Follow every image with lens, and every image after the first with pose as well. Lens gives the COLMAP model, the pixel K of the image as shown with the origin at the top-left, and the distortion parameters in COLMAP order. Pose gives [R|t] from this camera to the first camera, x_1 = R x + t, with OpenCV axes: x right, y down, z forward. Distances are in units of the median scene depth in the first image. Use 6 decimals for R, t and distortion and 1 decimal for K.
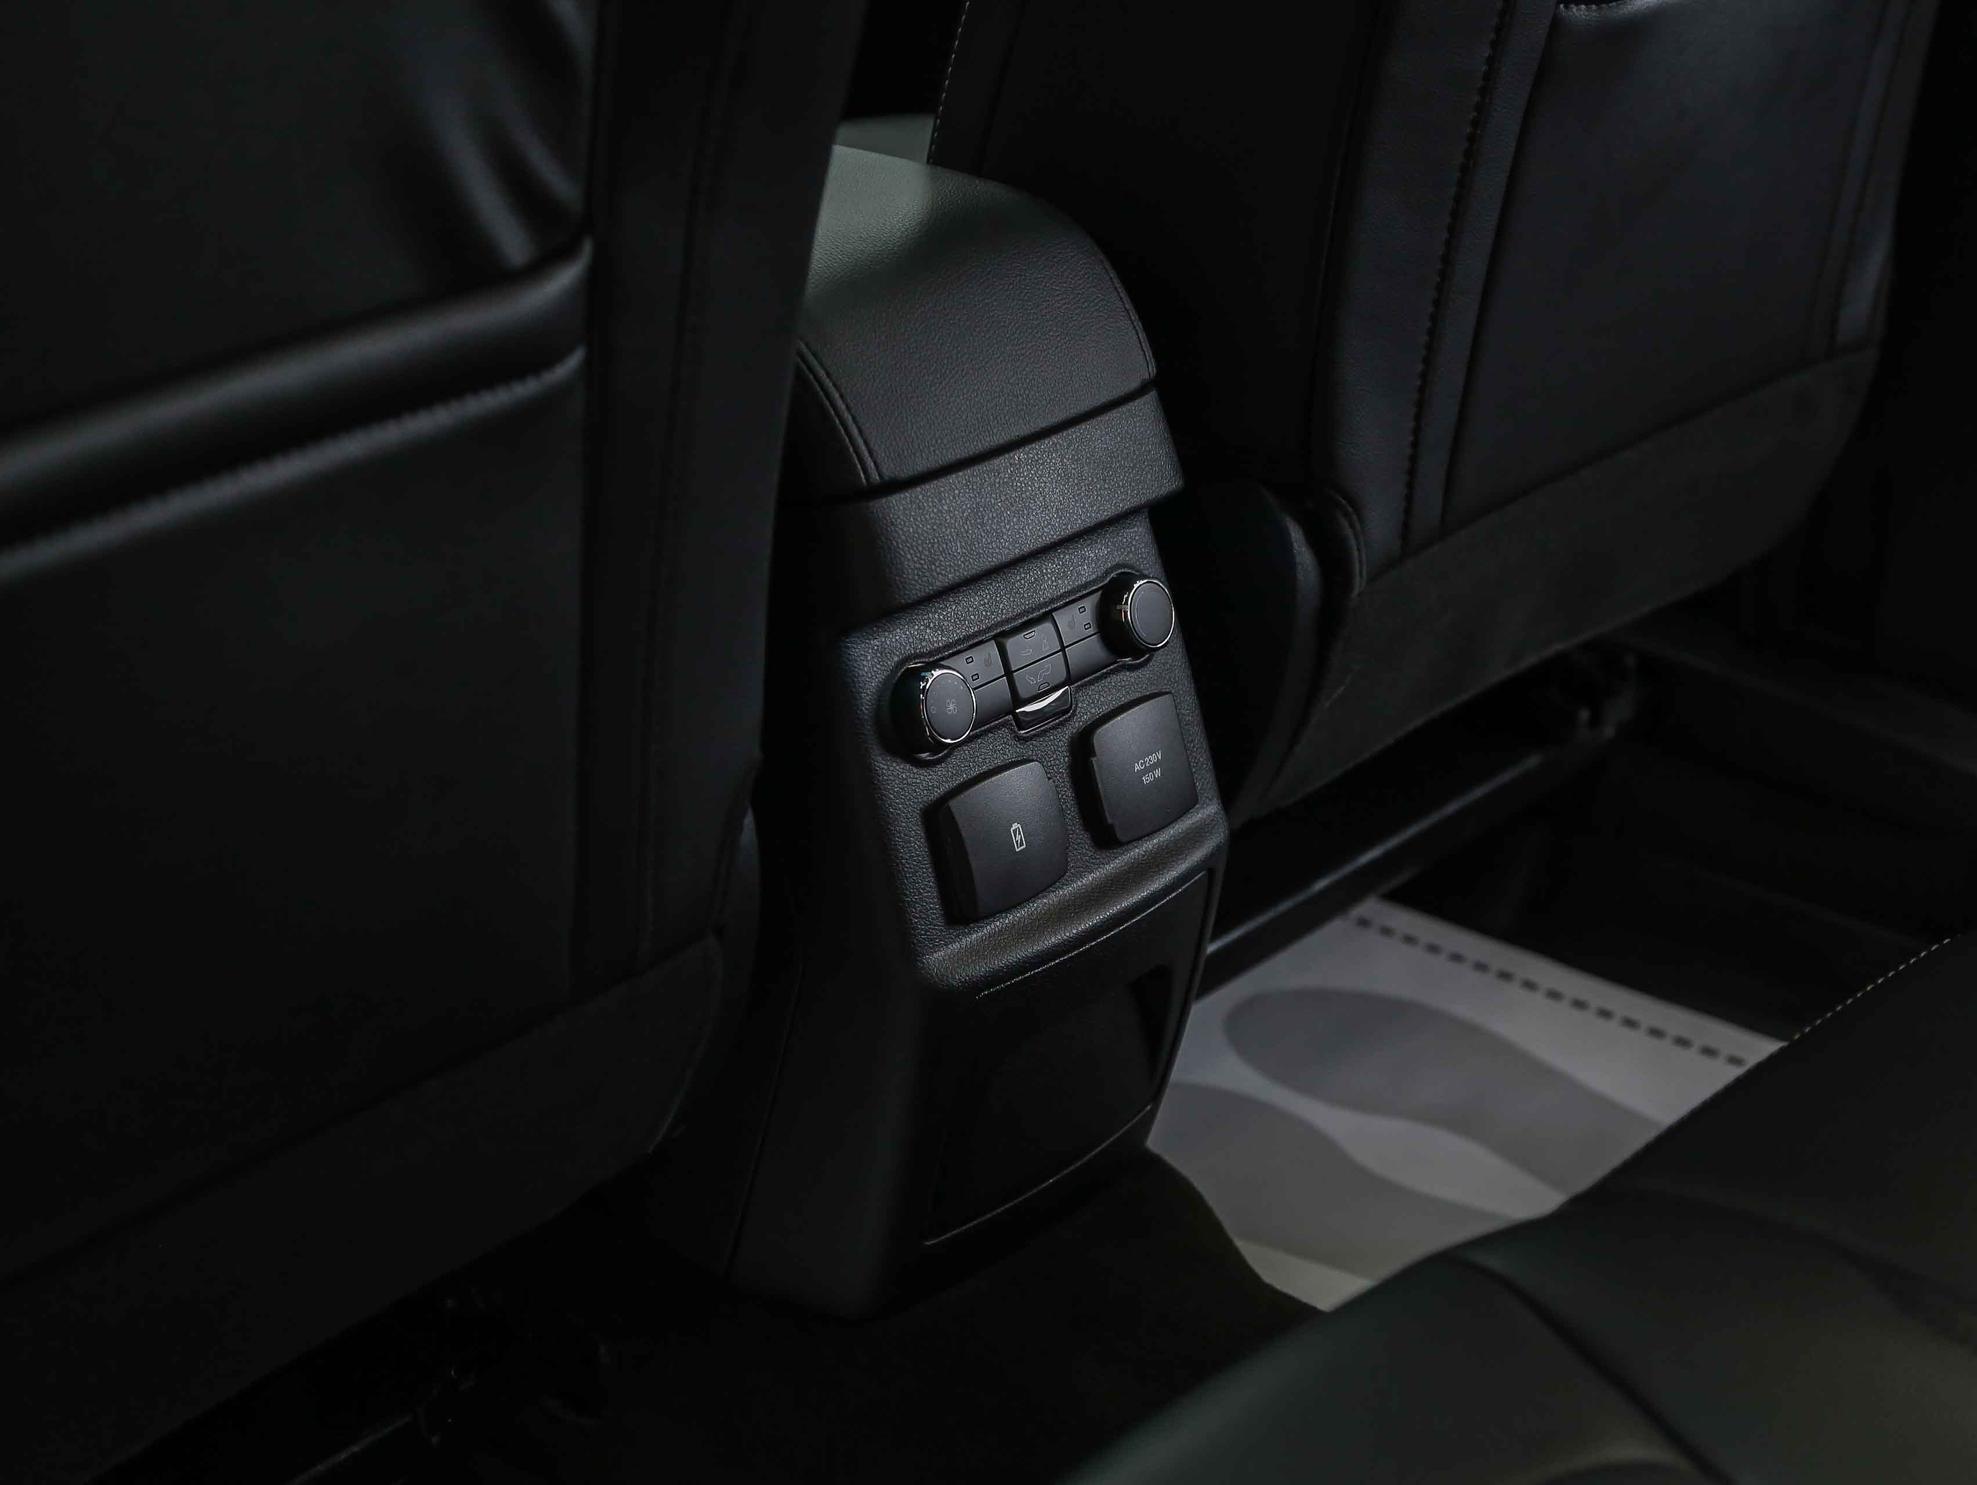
lens RADIAL K [[3320.4, 0, 994.7], [0, 3320.4, 726.7], [0, 0, 1]] dist [0.151581, 0.000000]
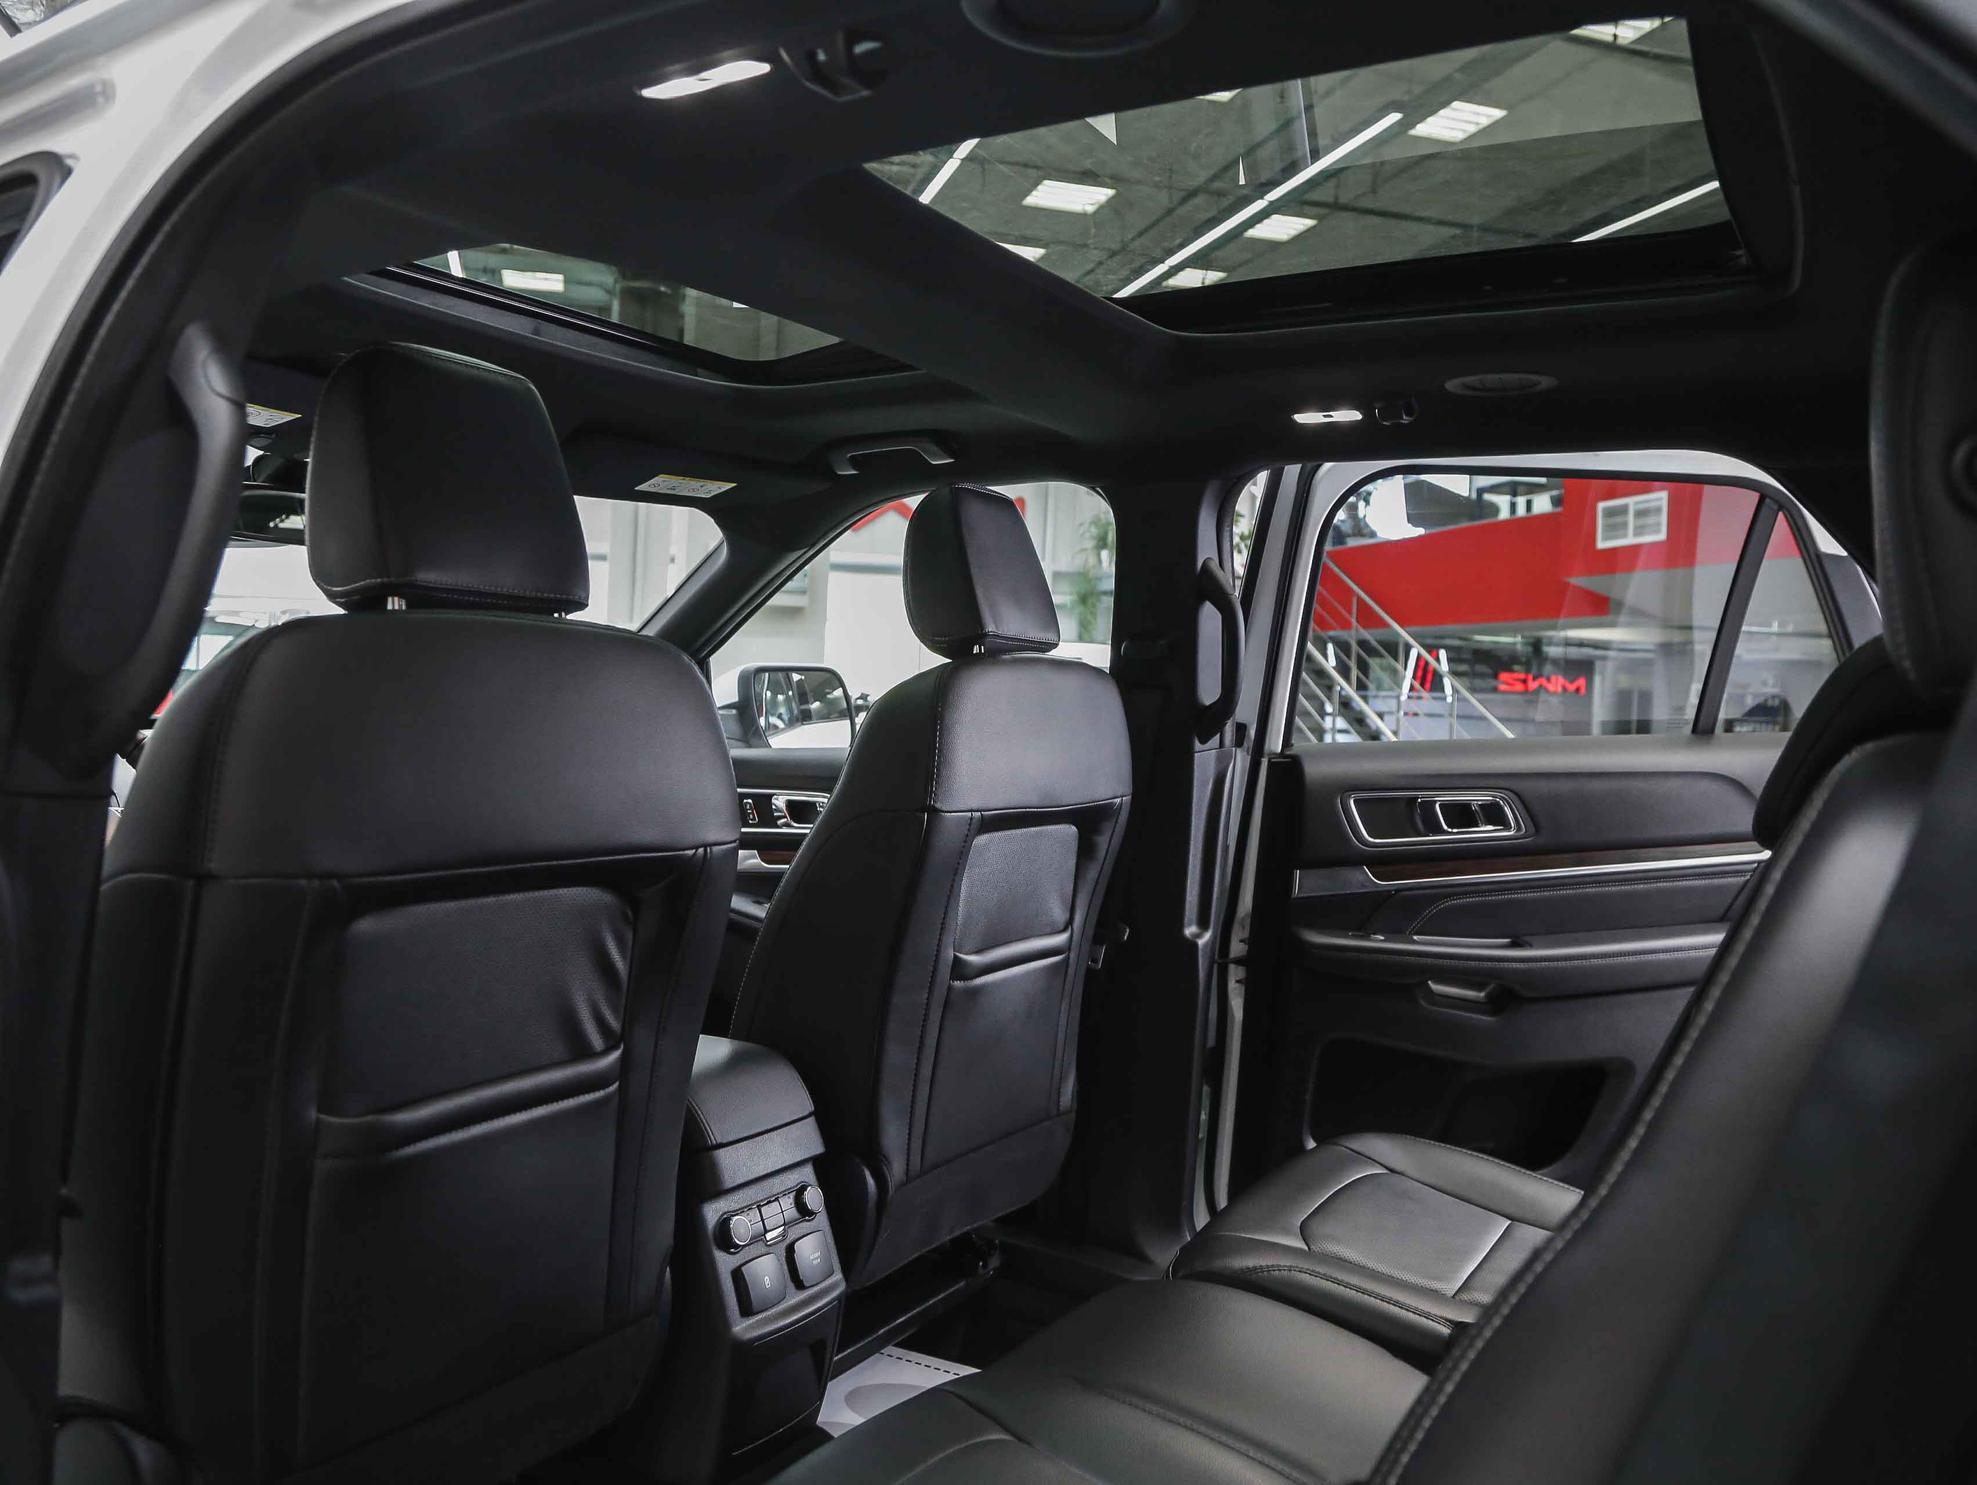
lens RADIAL K [[1499.4, 0, 1026.9], [0, 1499.4, 746.8], [0, 0, 1]] dist [-0.124312, 0.052634]
pose [[0.978987, 0.008992, 0.203724, -0.031852], [0.074918, 0.913305, -0.400327, 0.123577], [-0.189662, 0.407177, 0.893440, -0.249046]]
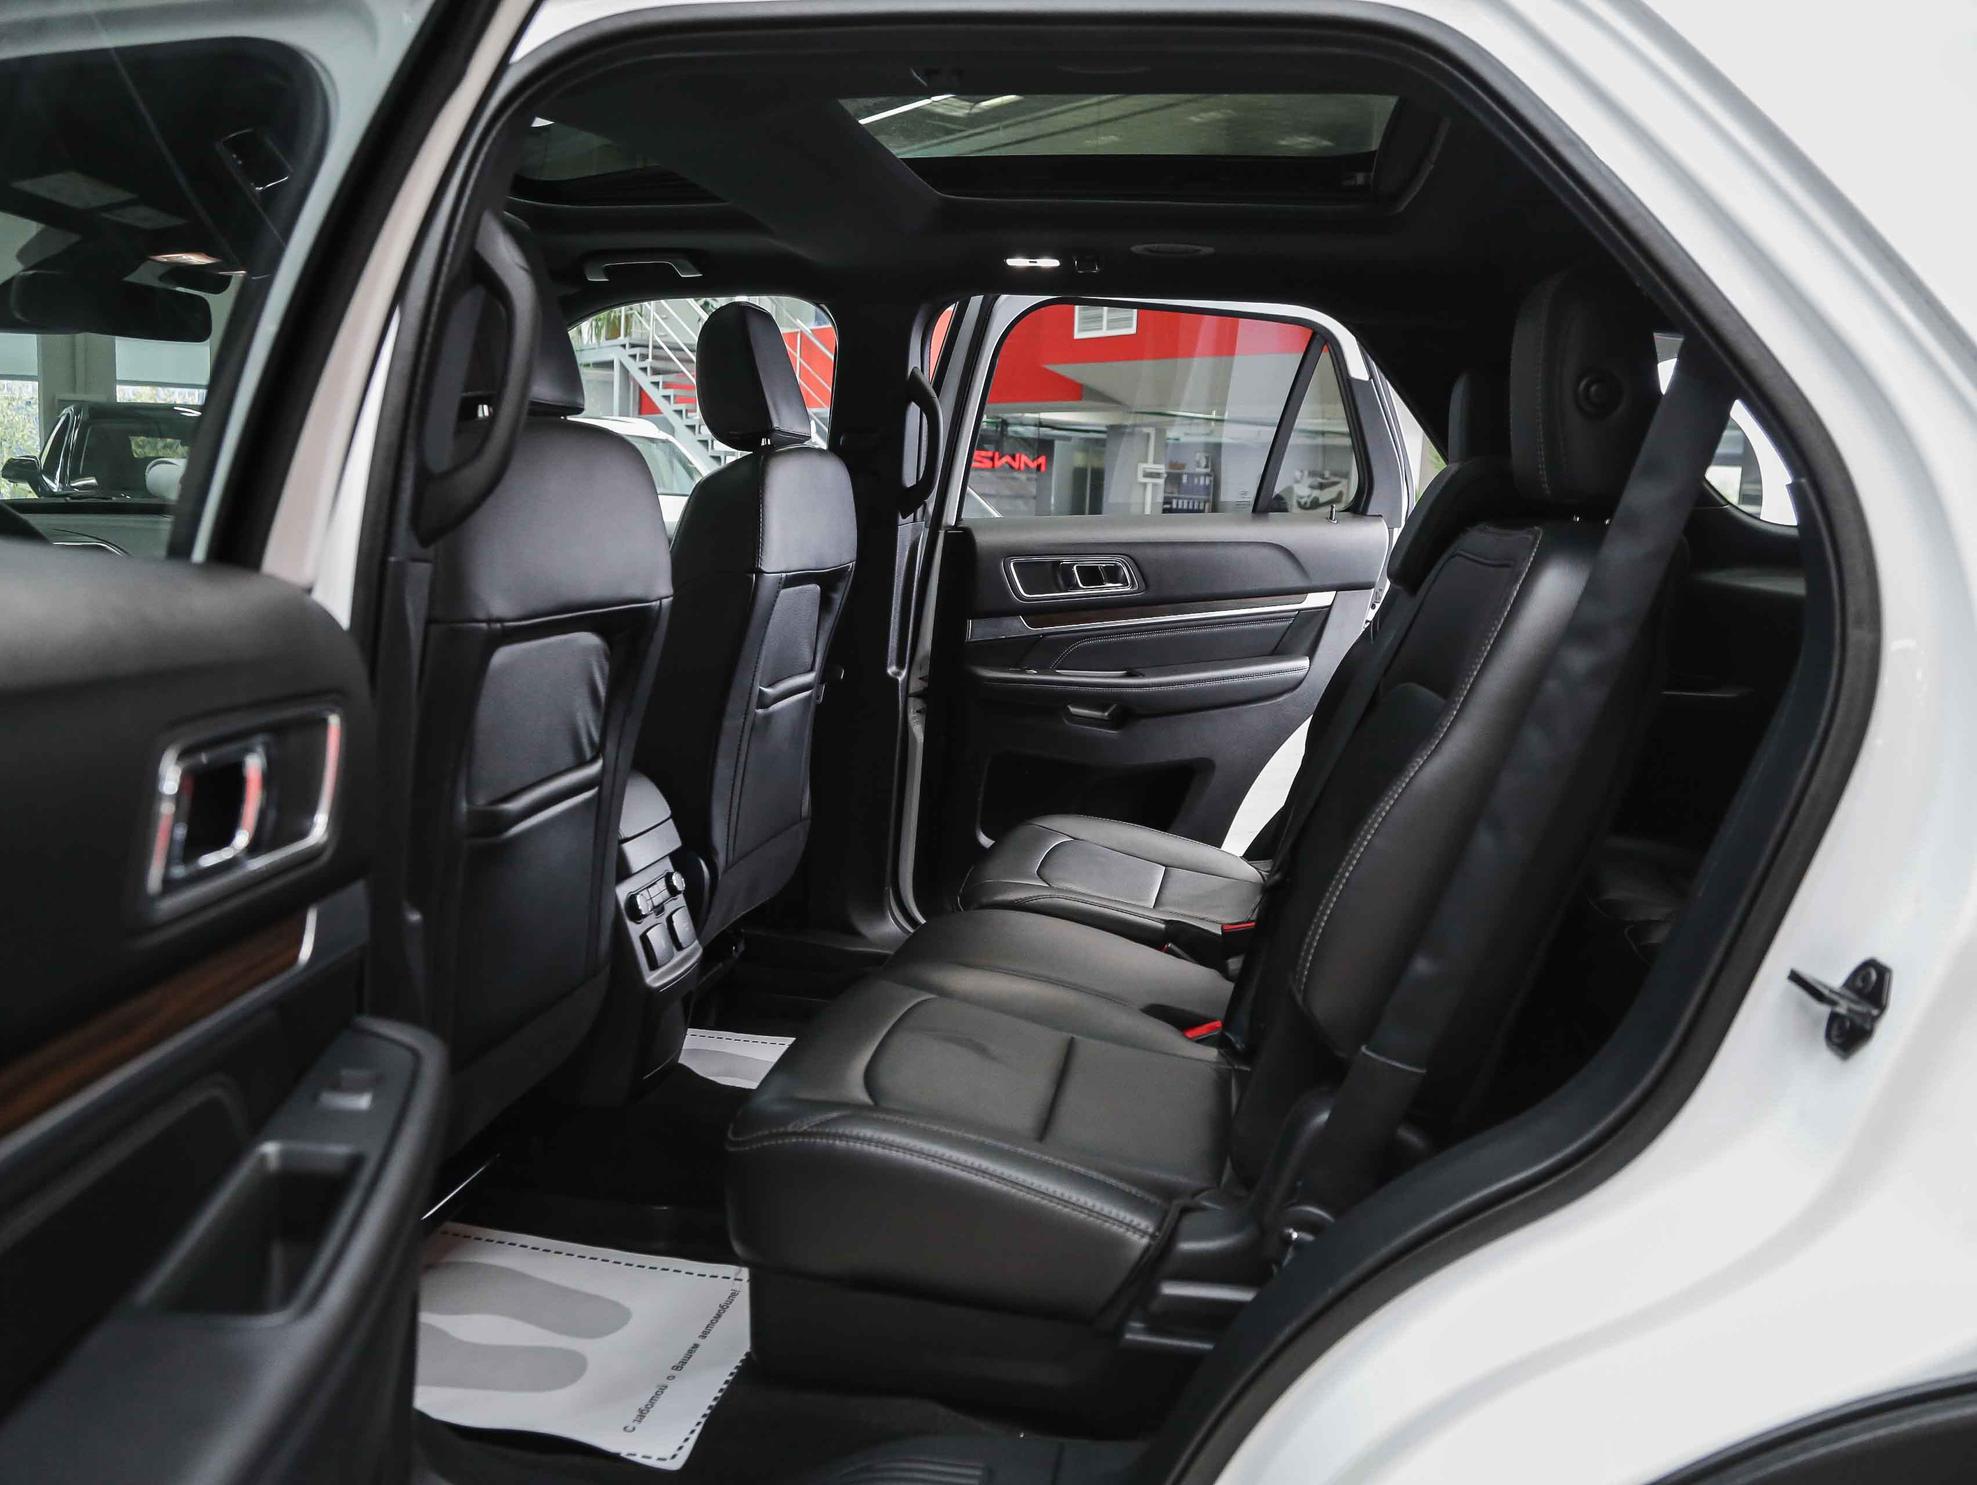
lens RADIAL K [[1499.4, 0, 999.3], [0, 1499.4, 748.1], [0, 0, 1]] dist [-0.124312, 0.052634]
pose [[0.848372, -0.068413, 0.524961, -0.468968], [0.205956, 0.956149, -0.208232, 0.221020], [-0.487695, 0.284777, 0.825261, -0.460009]]
